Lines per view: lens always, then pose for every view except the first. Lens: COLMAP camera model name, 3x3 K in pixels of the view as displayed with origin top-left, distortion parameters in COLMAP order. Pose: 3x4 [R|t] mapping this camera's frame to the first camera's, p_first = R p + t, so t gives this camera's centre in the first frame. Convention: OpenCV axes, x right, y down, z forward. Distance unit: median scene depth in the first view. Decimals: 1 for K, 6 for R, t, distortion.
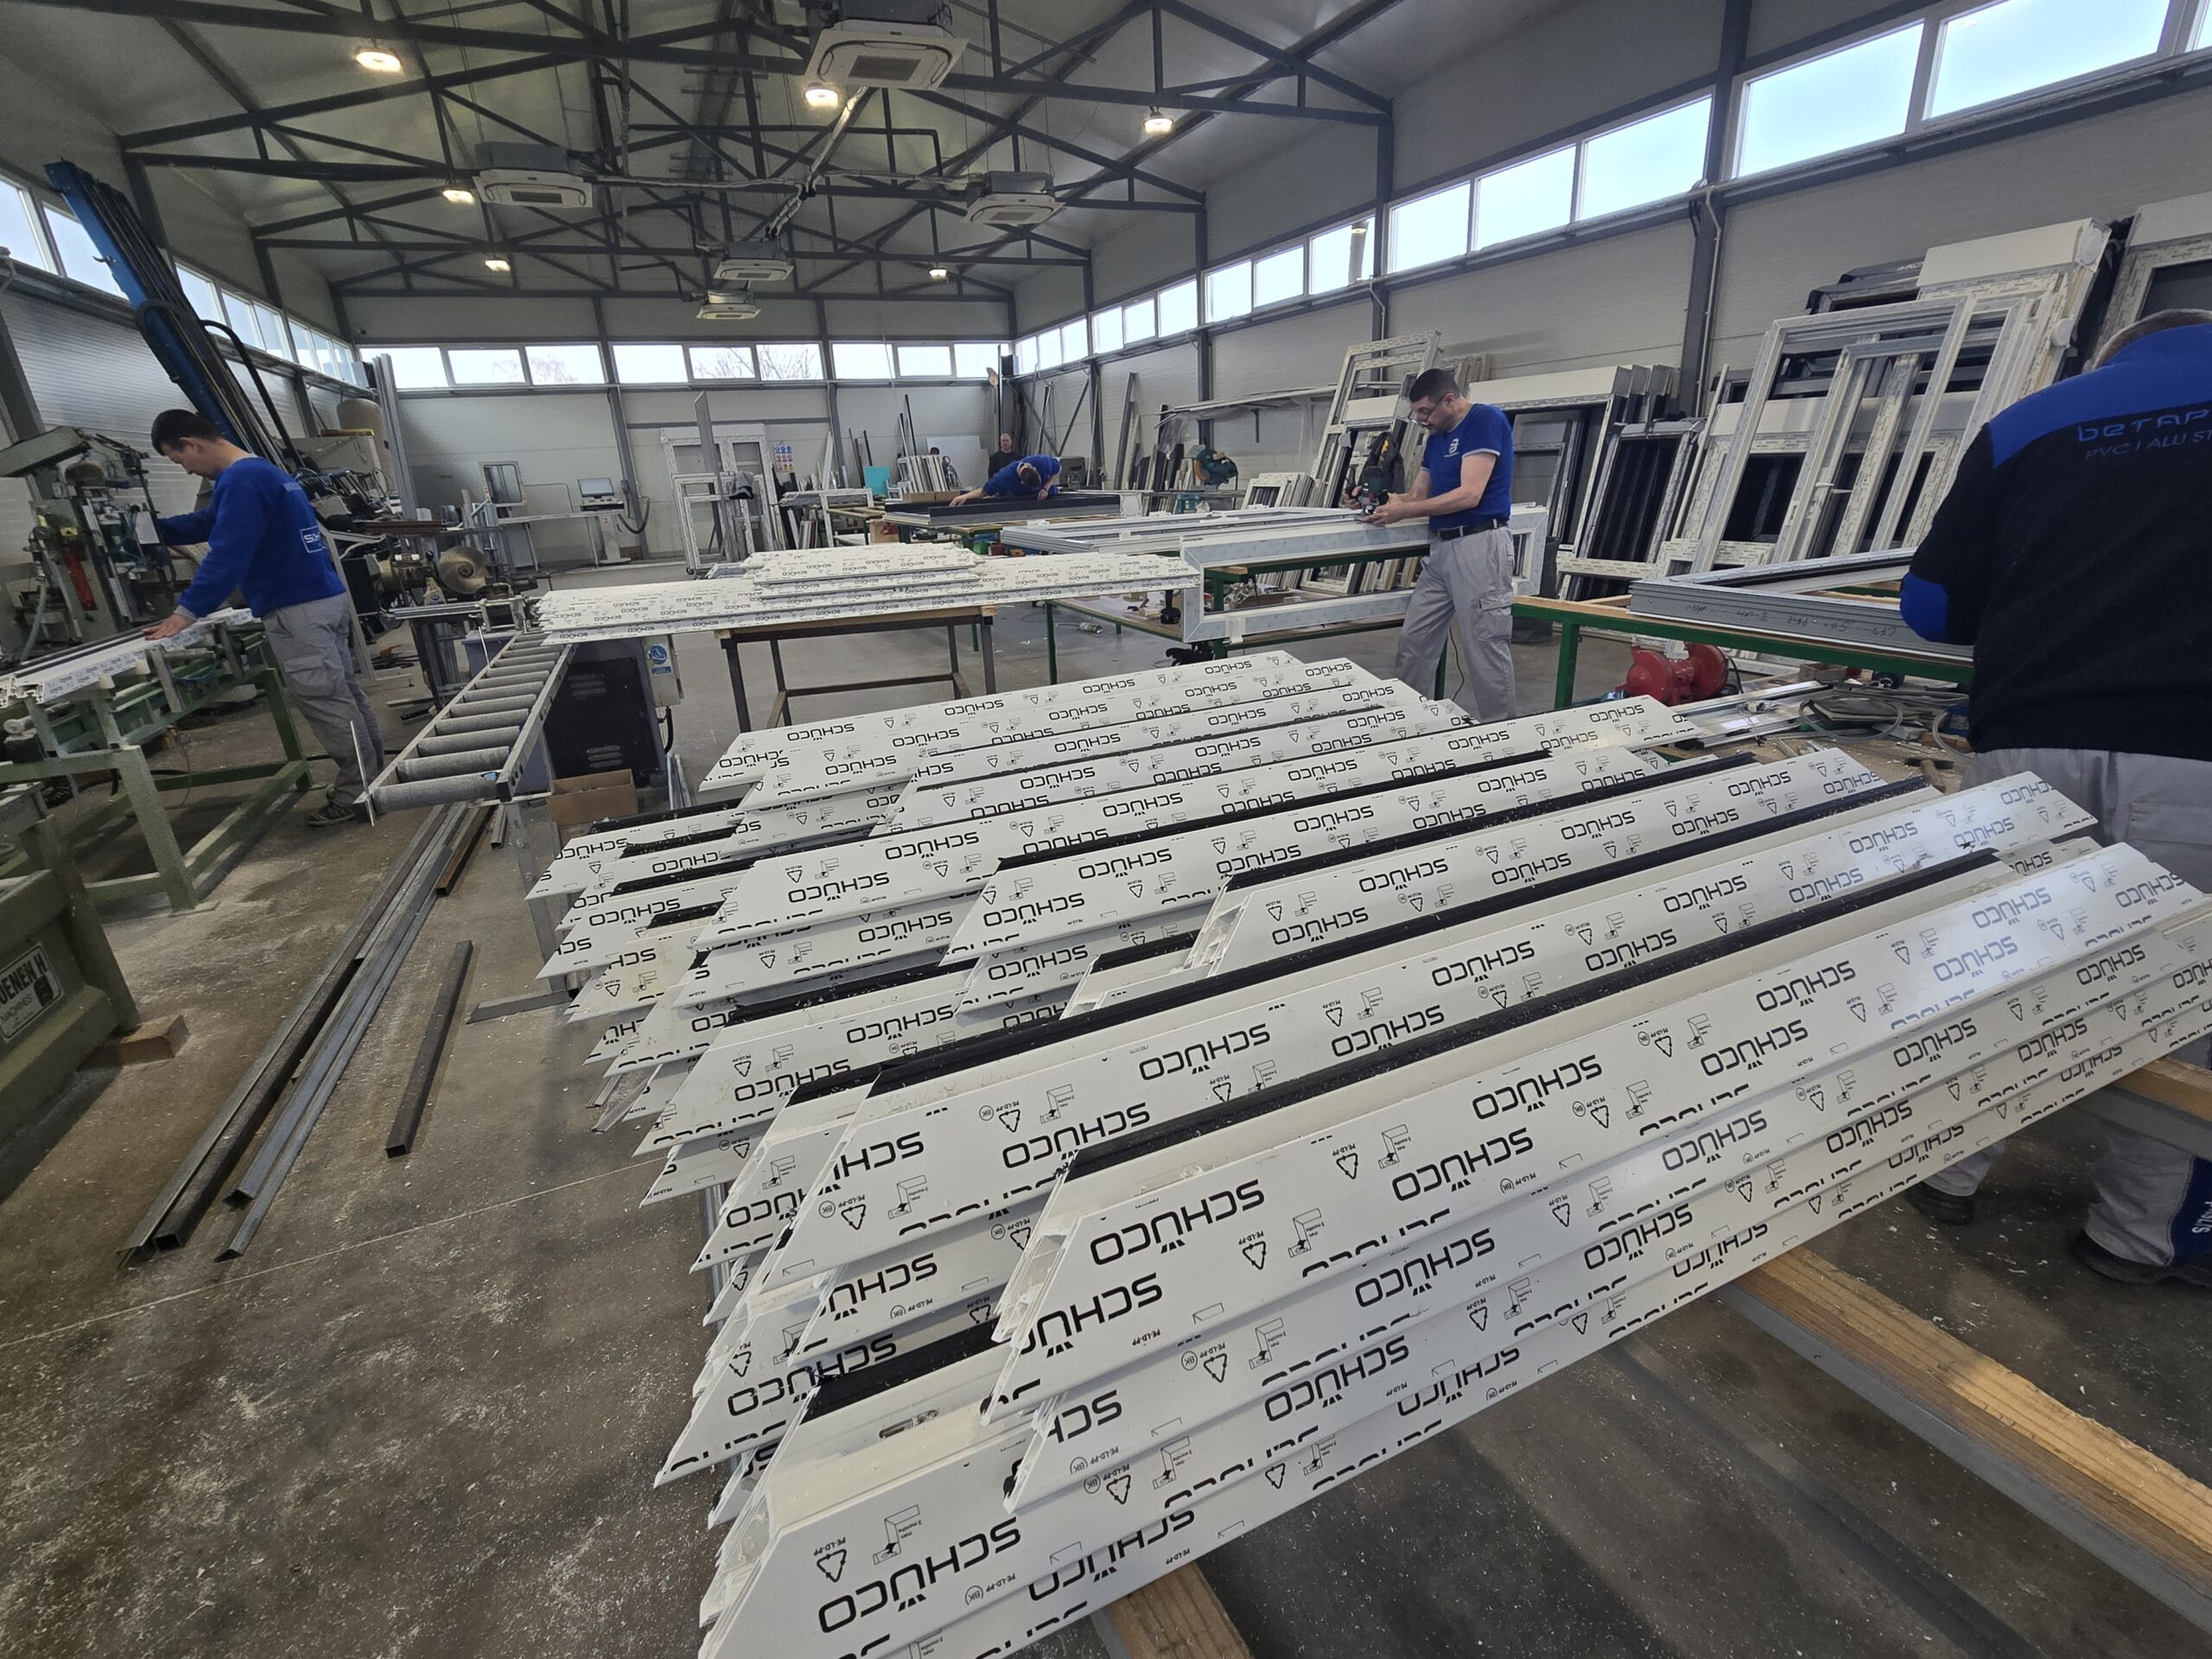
lens RADIAL K [[1053.2, 0, 1106.0], [0, 1053.2, 829.5], [0, 0, 1]] dist [0.000755, -0.000249]
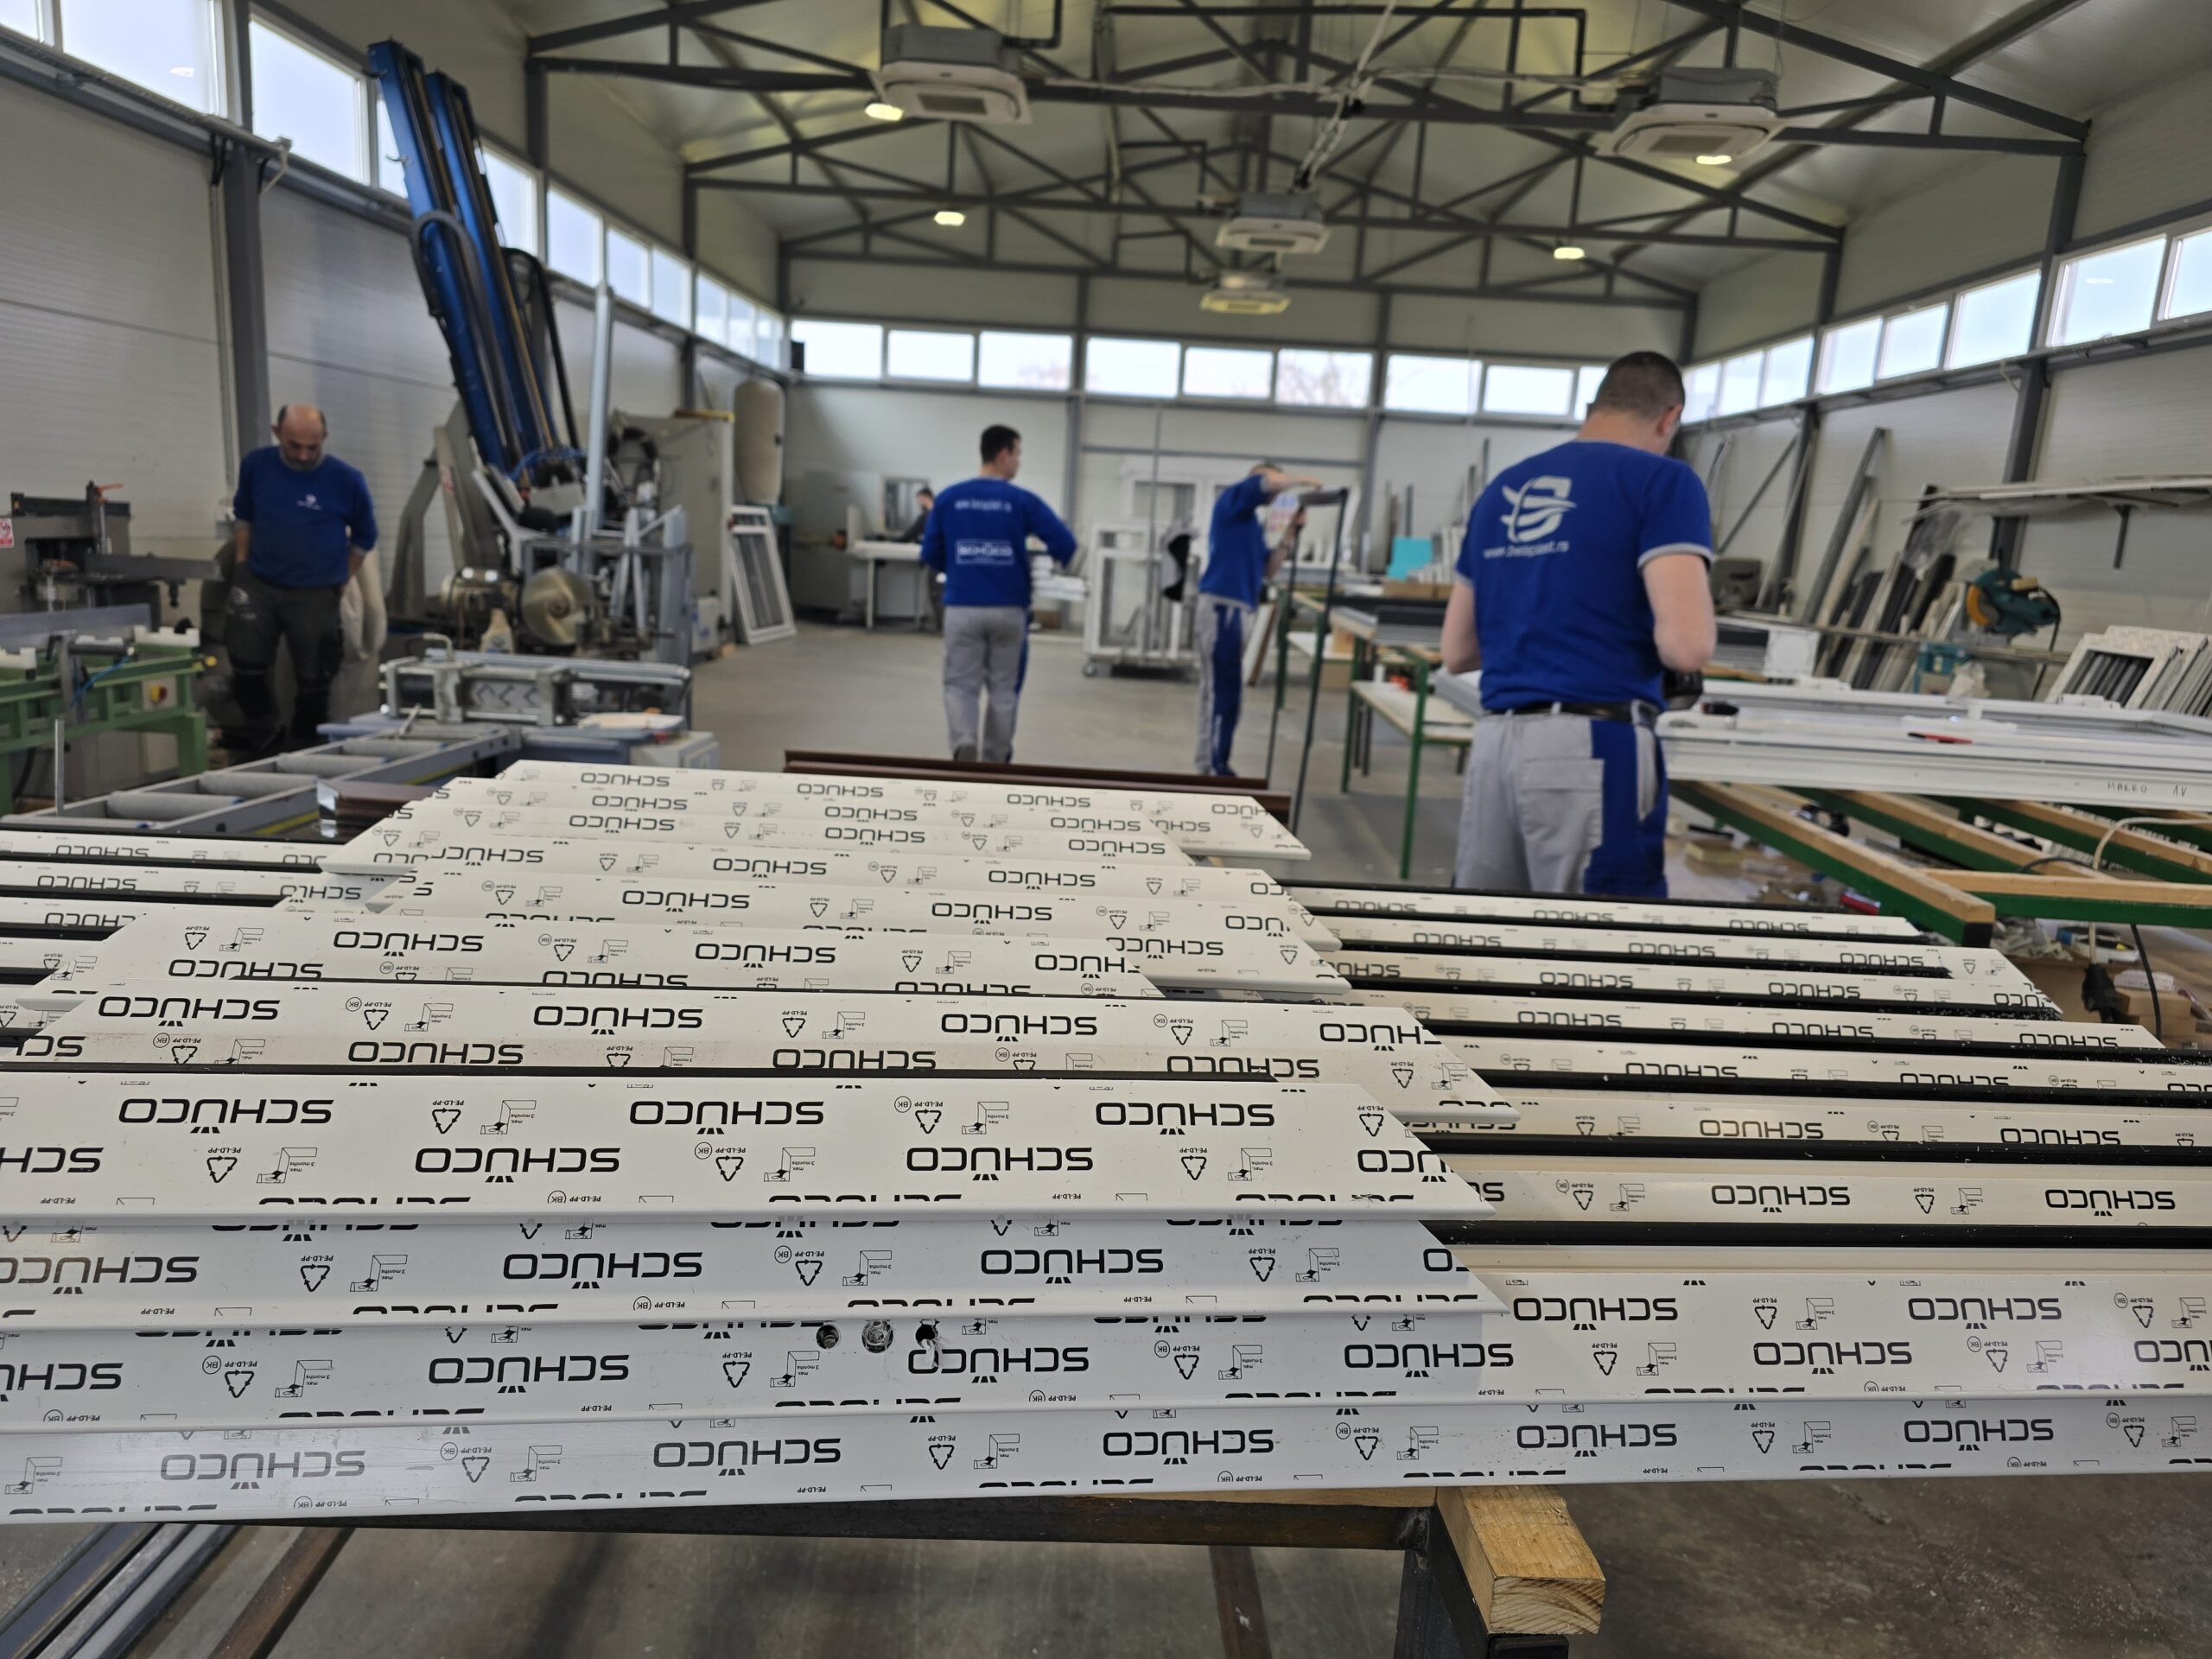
lens RADIAL K [[1497.6, 0, 1106.0], [0, 1497.6, 829.5], [0, 0, 1]] dist [0.063867, -0.051796]
pose [[0.895942, 0.186596, -0.403075, 0.022784], [-0.242716, 0.965681, -0.092458, -0.049197], [0.371990, 0.180669, 0.910484, 0.143518]]
